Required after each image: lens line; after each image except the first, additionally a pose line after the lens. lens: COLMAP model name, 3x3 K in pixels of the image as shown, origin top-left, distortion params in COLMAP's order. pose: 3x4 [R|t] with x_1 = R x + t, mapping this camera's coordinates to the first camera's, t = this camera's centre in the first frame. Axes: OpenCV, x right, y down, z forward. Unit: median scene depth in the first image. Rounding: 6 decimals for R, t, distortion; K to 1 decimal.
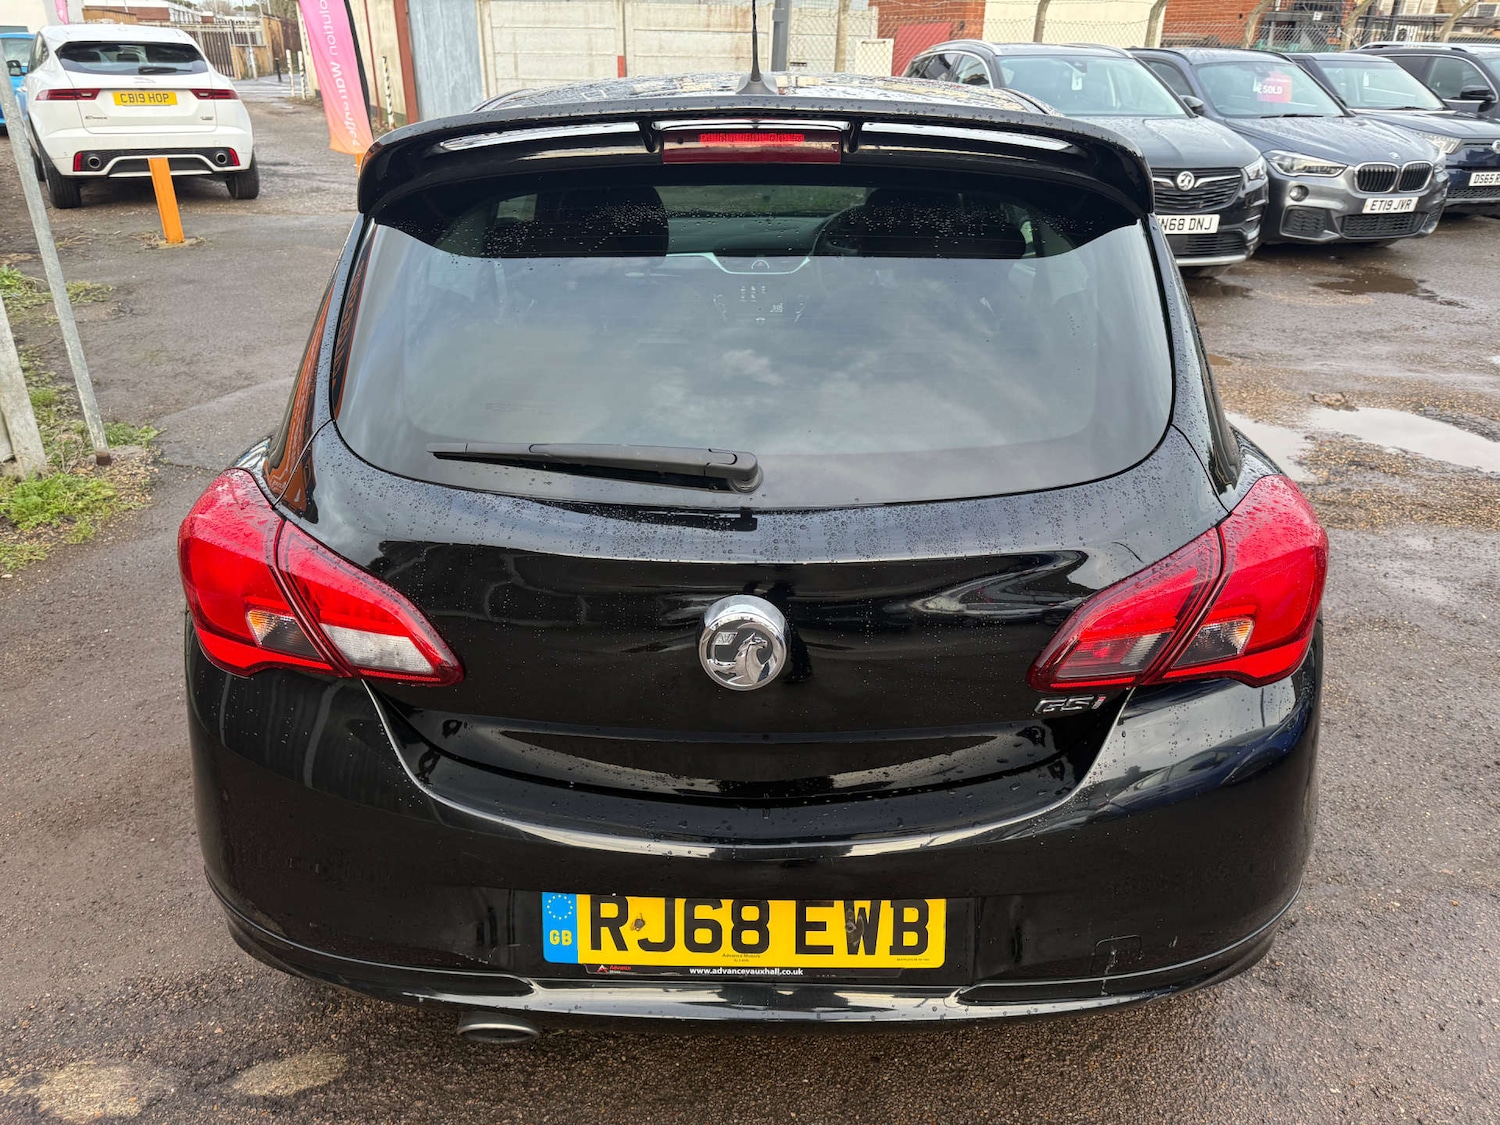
lens RADIAL K [[1068.3, 0, 754.3], [0, 1068.3, 559.2], [0, 0, 1]] dist [0.010741, -0.013980]
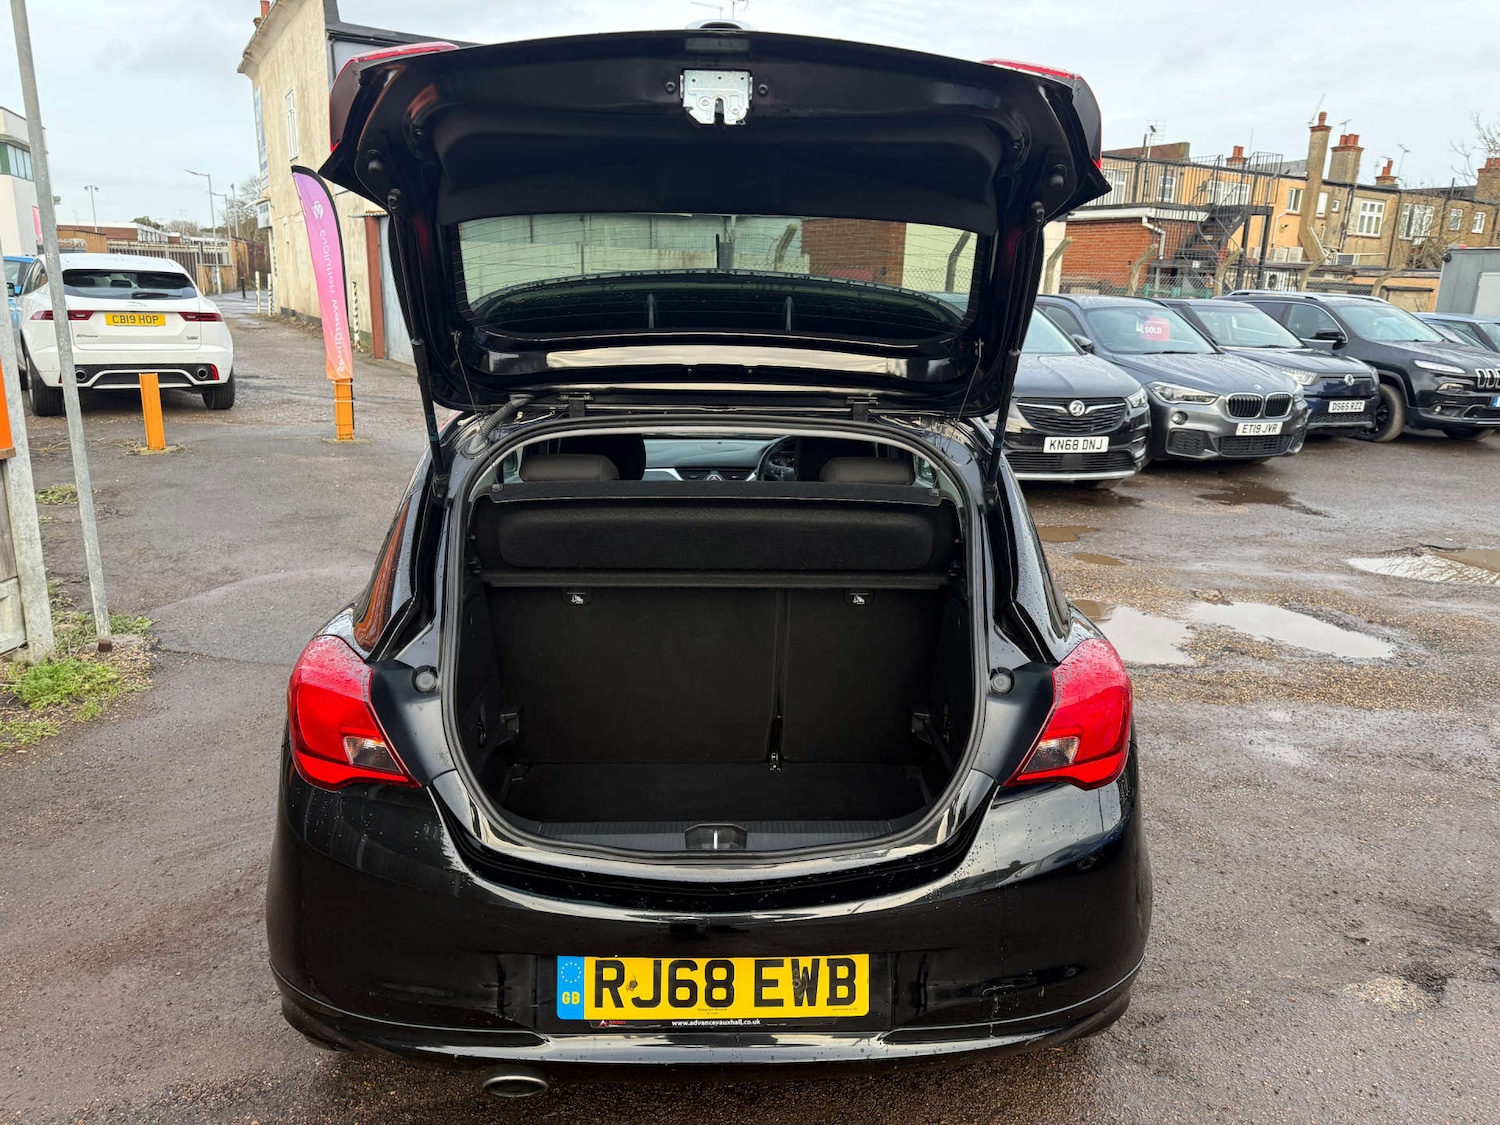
lens RADIAL K [[1068.3, 0, 759.8], [0, 1068.3, 561.9], [0, 0, 1]] dist [0.010741, -0.013980]
pose [[0.998146, 0.003826, 0.060740, -0.016761], [0.007314, 0.983248, -0.182124, 0.035731], [-0.060419, 0.182231, 0.981398, -0.172733]]
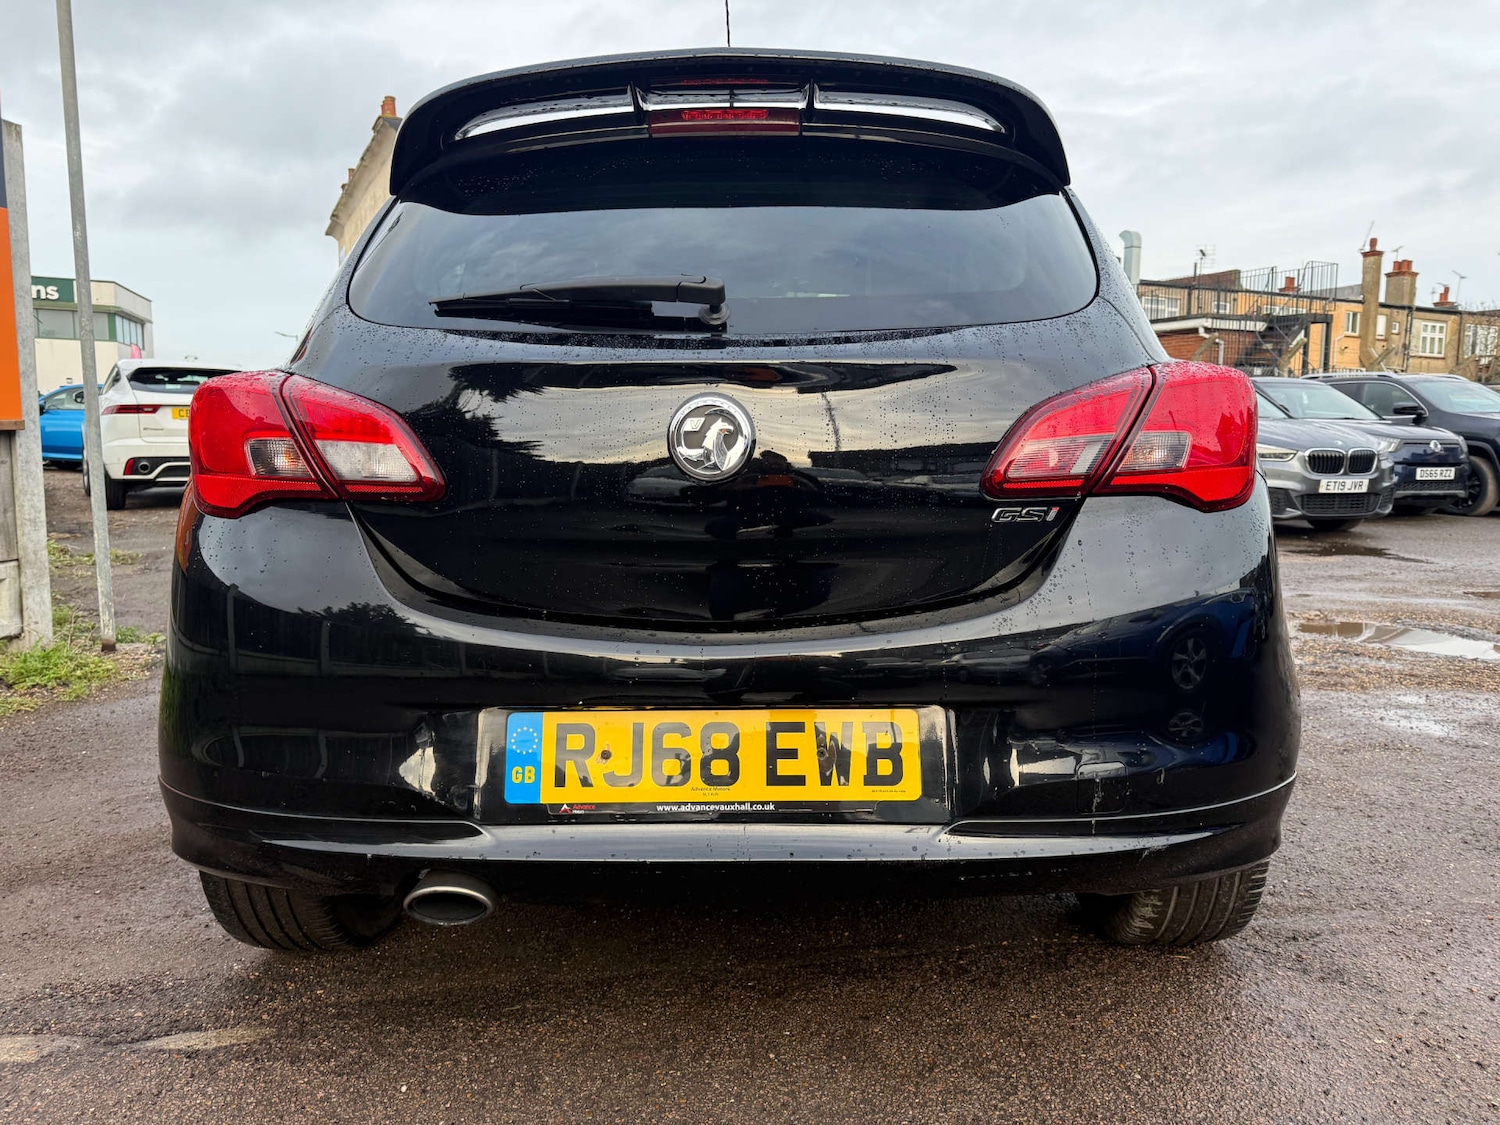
lens RADIAL K [[1068.3, 0, 759.5], [0, 1068.3, 557.7], [0, 0, 1]] dist [0.010741, -0.013980]
pose [[0.999973, -0.007236, 0.001002, 0.015399], [0.007171, 0.946164, -0.323610, 0.228163], [0.001394, 0.323608, 0.946190, 0.013585]]
